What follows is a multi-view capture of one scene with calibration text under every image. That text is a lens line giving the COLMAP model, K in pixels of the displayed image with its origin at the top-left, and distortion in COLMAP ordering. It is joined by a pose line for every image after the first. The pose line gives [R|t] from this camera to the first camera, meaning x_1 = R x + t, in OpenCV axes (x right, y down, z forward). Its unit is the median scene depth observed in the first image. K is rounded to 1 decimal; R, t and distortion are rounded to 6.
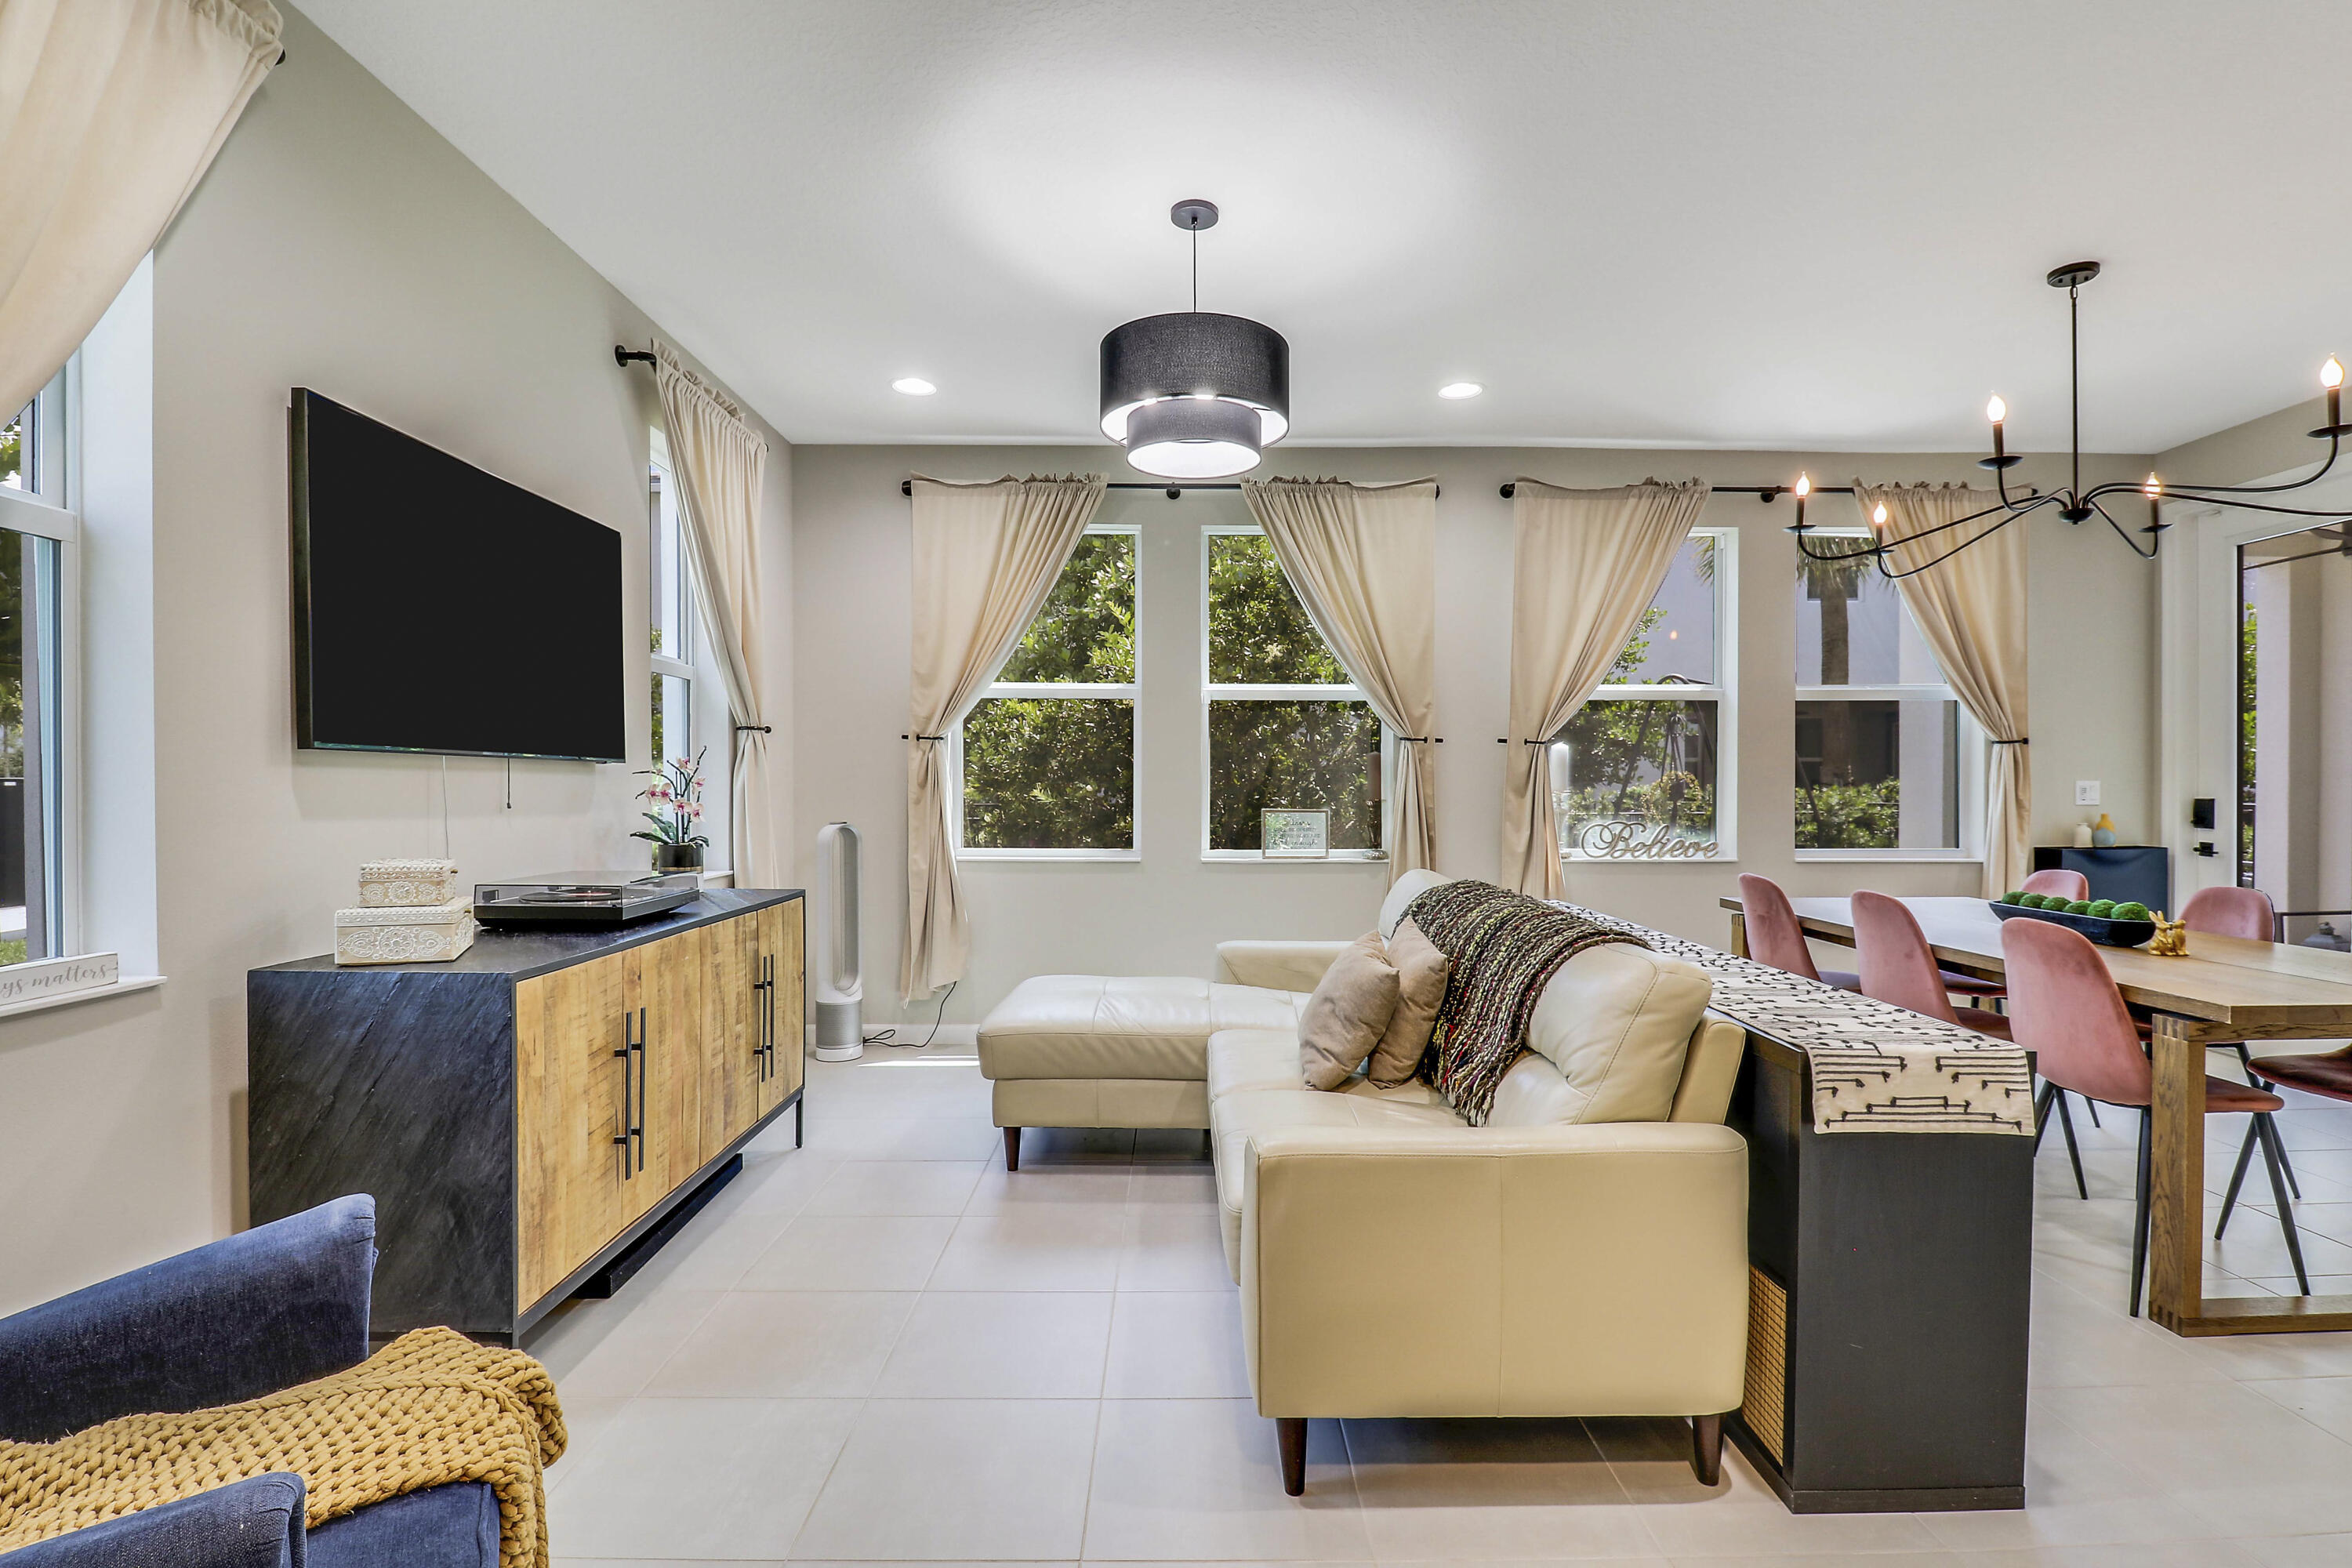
lens RADIAL K [[1102.9, 0, 1197.2], [0, 1102.9, 803.2], [0, 0, 1]] dist [-0.005226, -0.008415]
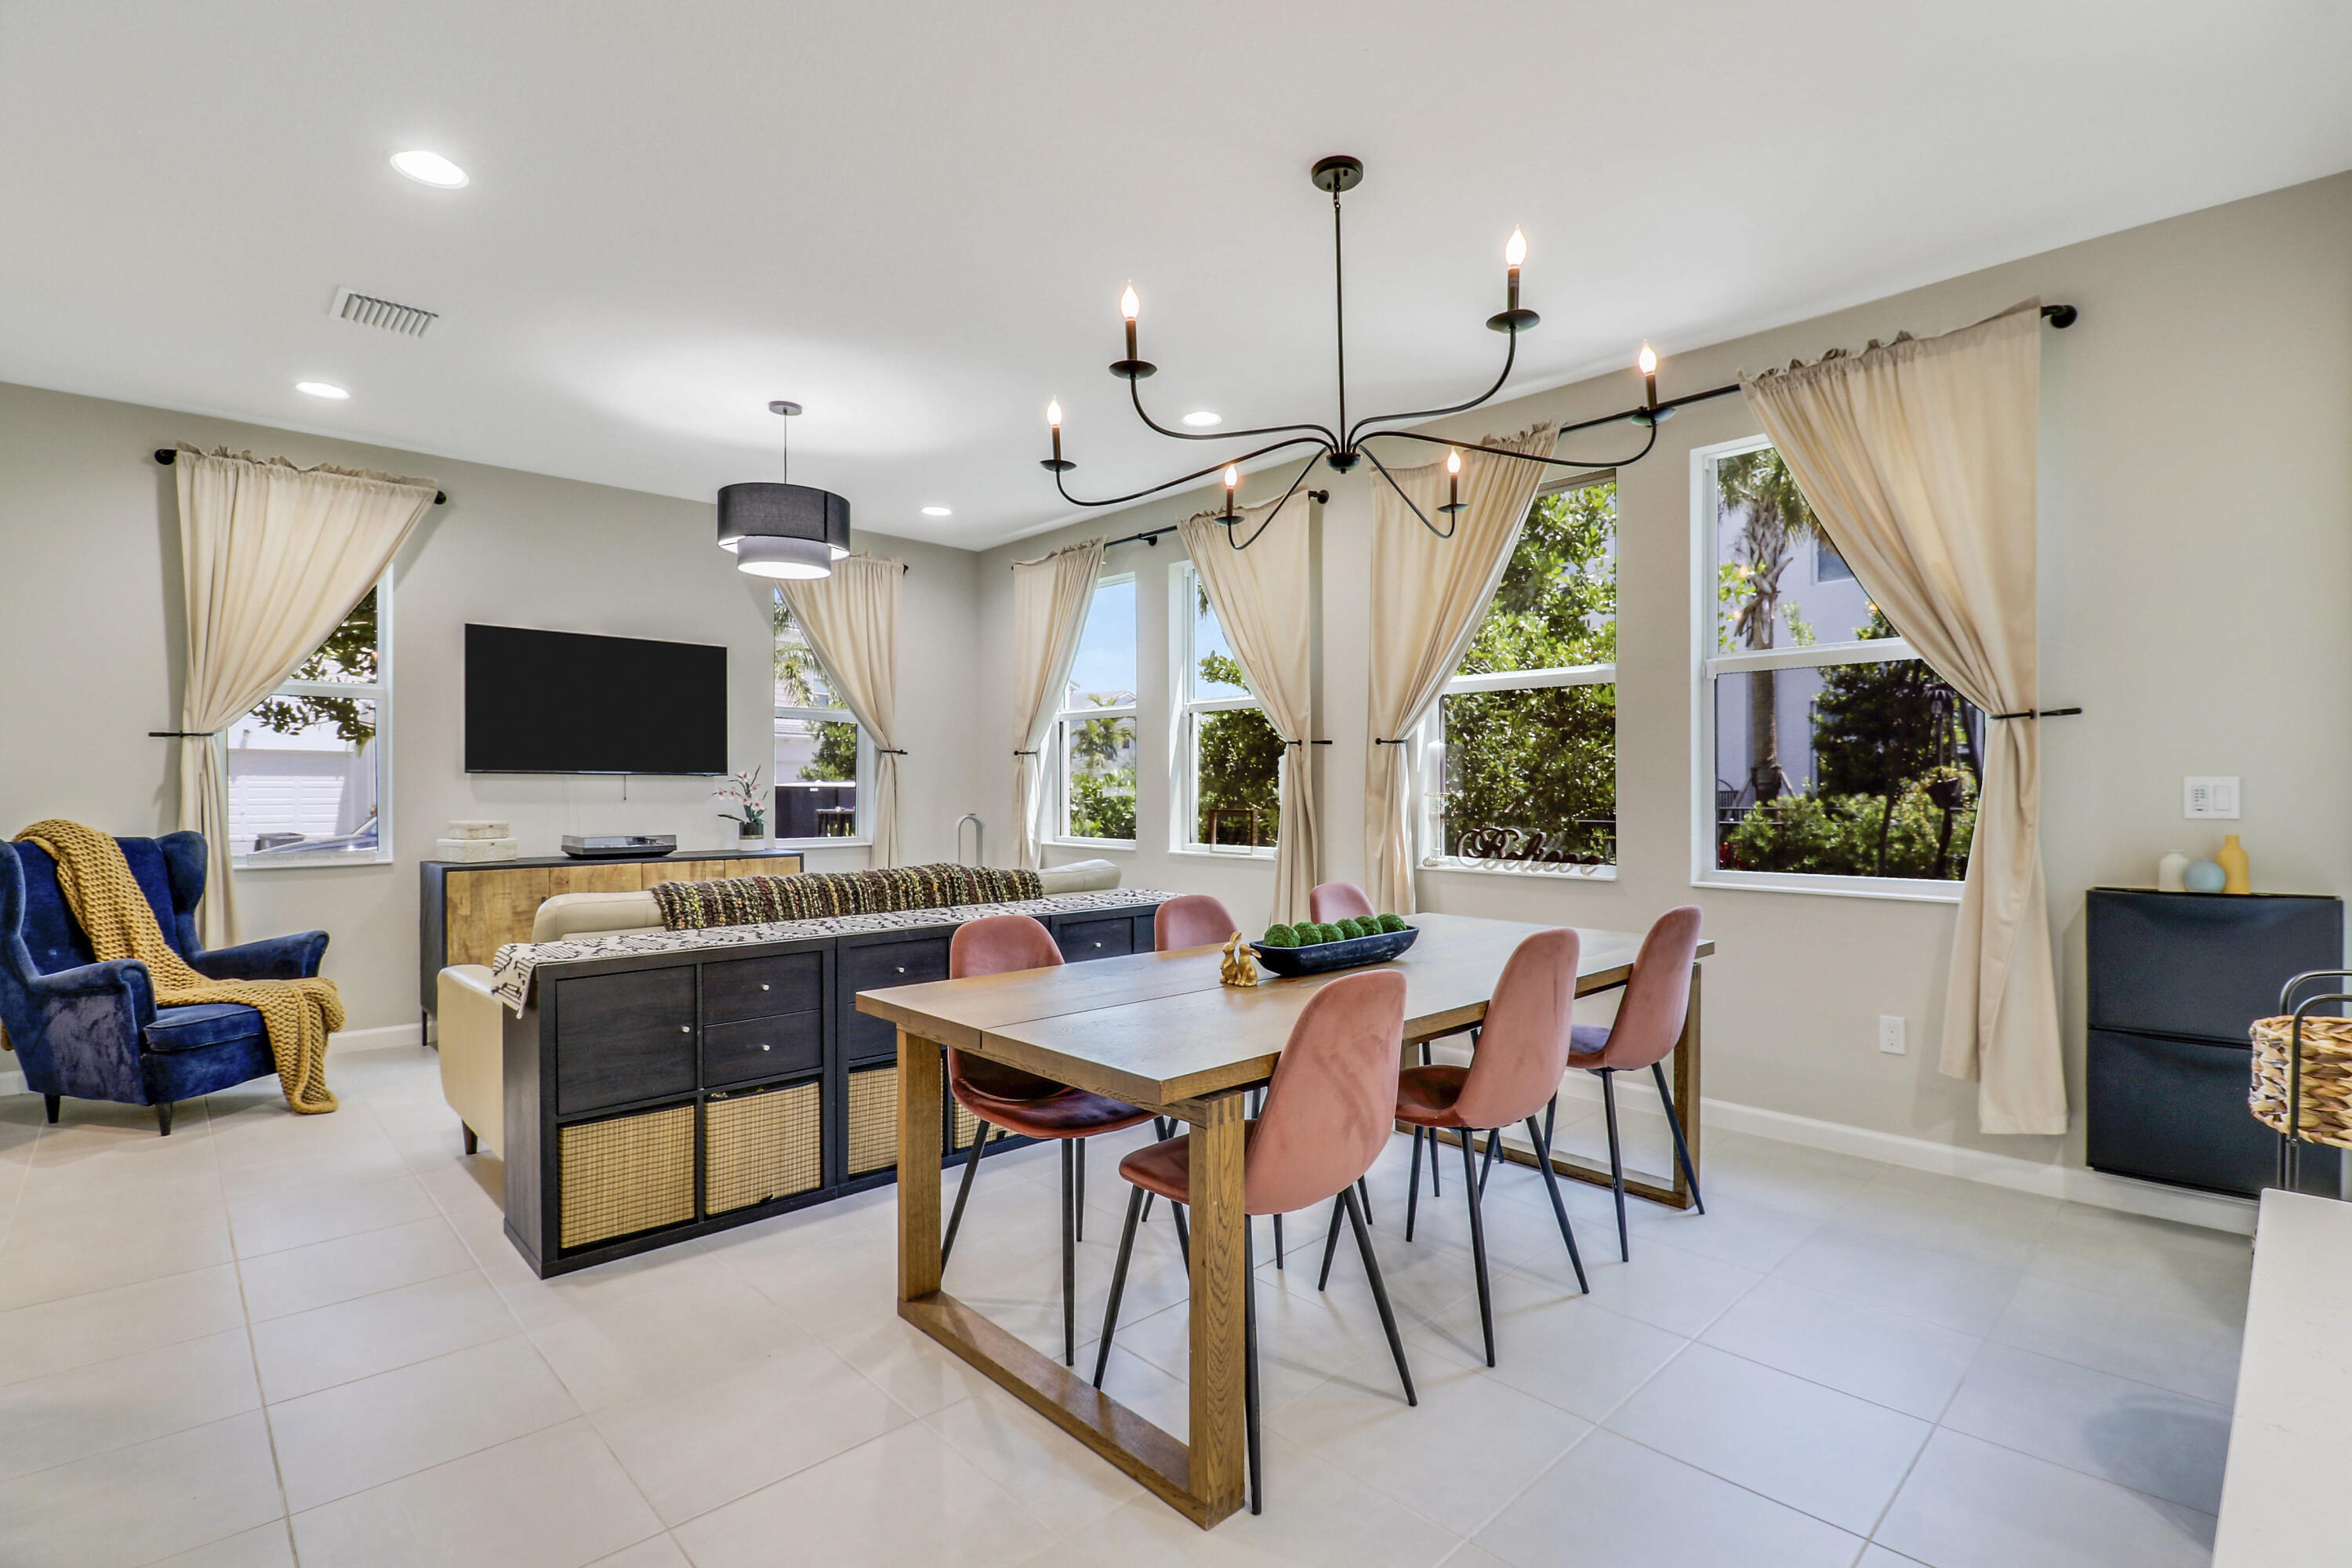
lens RADIAL K [[1102.9, 0, 1198.8], [0, 1102.9, 806.6], [0, 0, 1]] dist [-0.005226, -0.008415]
pose [[0.686076, 0.010223, -0.727458, 0.894254], [-0.011302, 0.999930, 0.003393, -0.000731], [0.727442, 0.005894, 0.686144, 0.230720]]
